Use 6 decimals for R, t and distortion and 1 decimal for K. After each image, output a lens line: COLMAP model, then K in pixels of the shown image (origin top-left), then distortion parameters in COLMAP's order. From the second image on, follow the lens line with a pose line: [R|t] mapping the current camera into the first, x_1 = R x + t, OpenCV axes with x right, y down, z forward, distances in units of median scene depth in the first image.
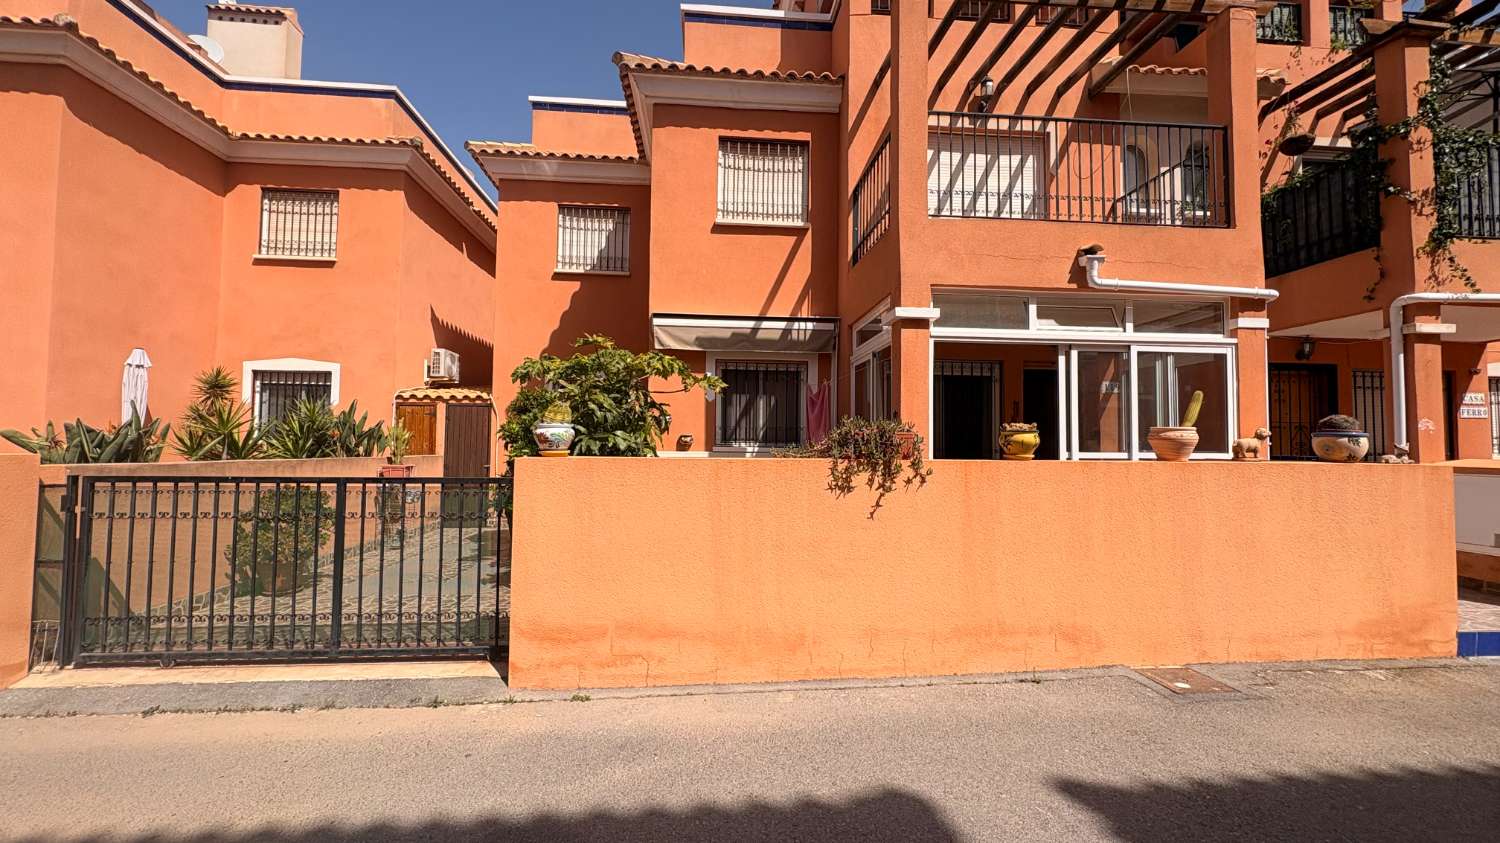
lens RADIAL K [[596.5, 0, 748.7], [0, 596.5, 421.1], [0, 0, 1]] dist [-0.001743, 0.000263]
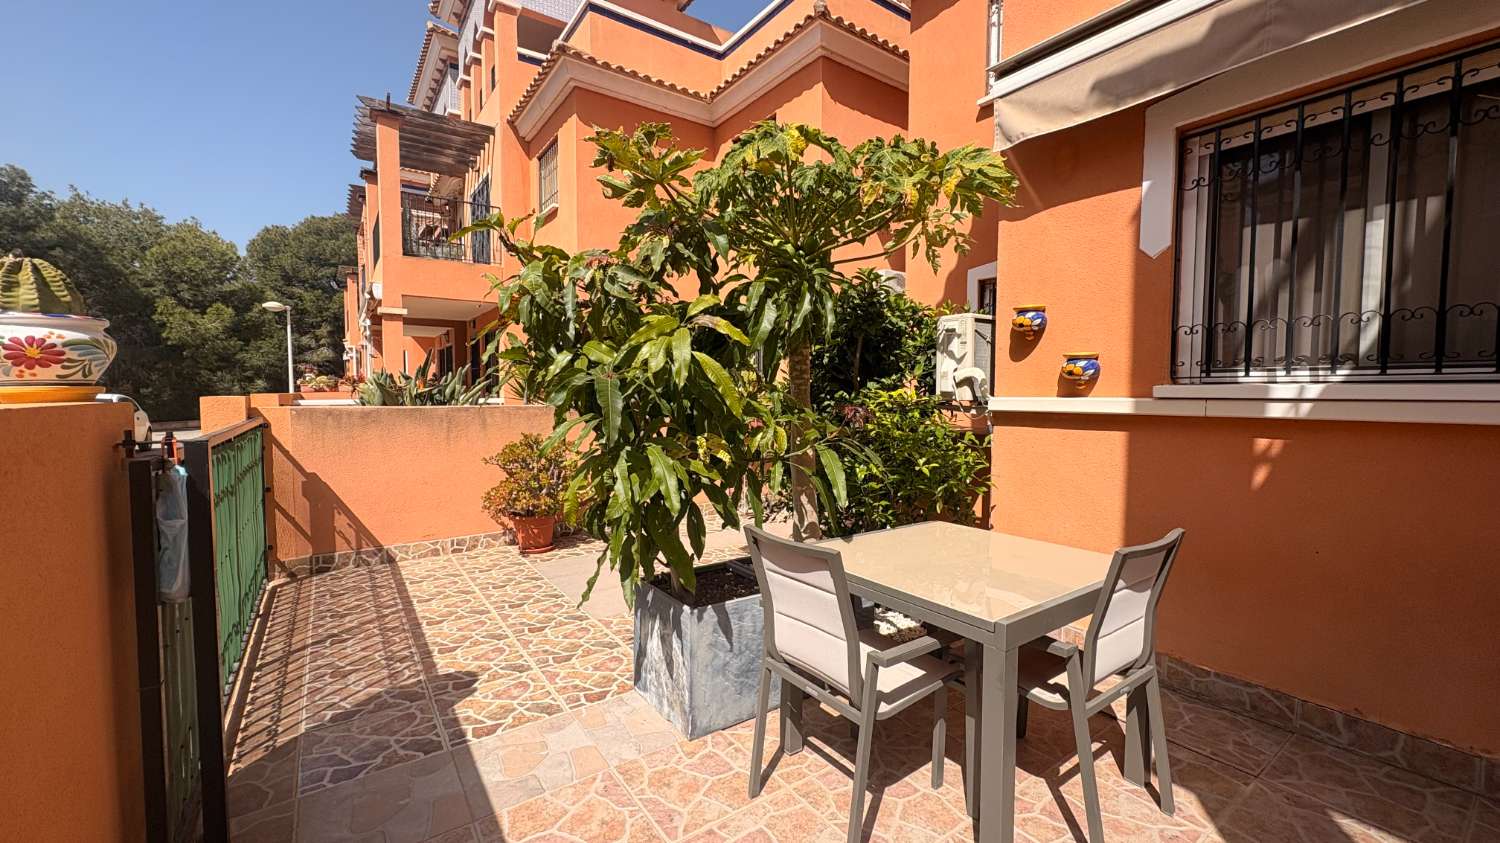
lens RADIAL K [[596.5, 0, 748.7], [0, 596.5, 421.1], [0, 0, 1]] dist [-0.001743, 0.000263]
pose [[0.507013, 0.032134, -0.861339, 0.118513], [0.042983, 0.997119, 0.062501, 0.031137], [0.860866, -0.068712, 0.504171, 0.592372]]
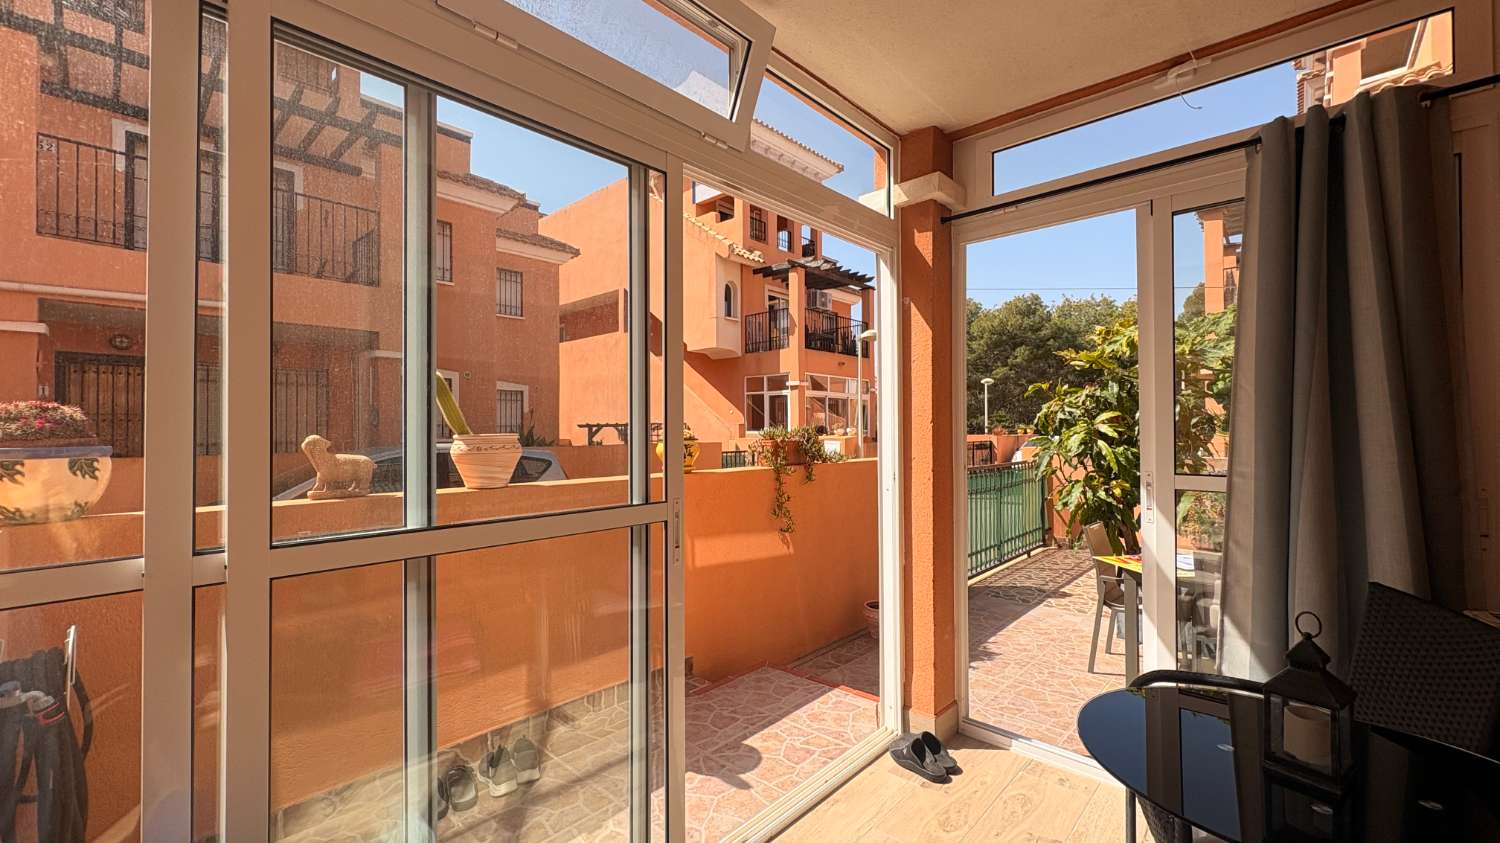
lens RADIAL K [[596.5, 0, 748.7], [0, 596.5, 421.1], [0, 0, 1]] dist [-0.001743, 0.000263]
pose [[-0.737894, -0.017884, -0.674680, 0.507761], [0.025739, 0.998176, -0.054609, 0.020367], [0.674426, -0.057661, -0.736087, 0.900982]]
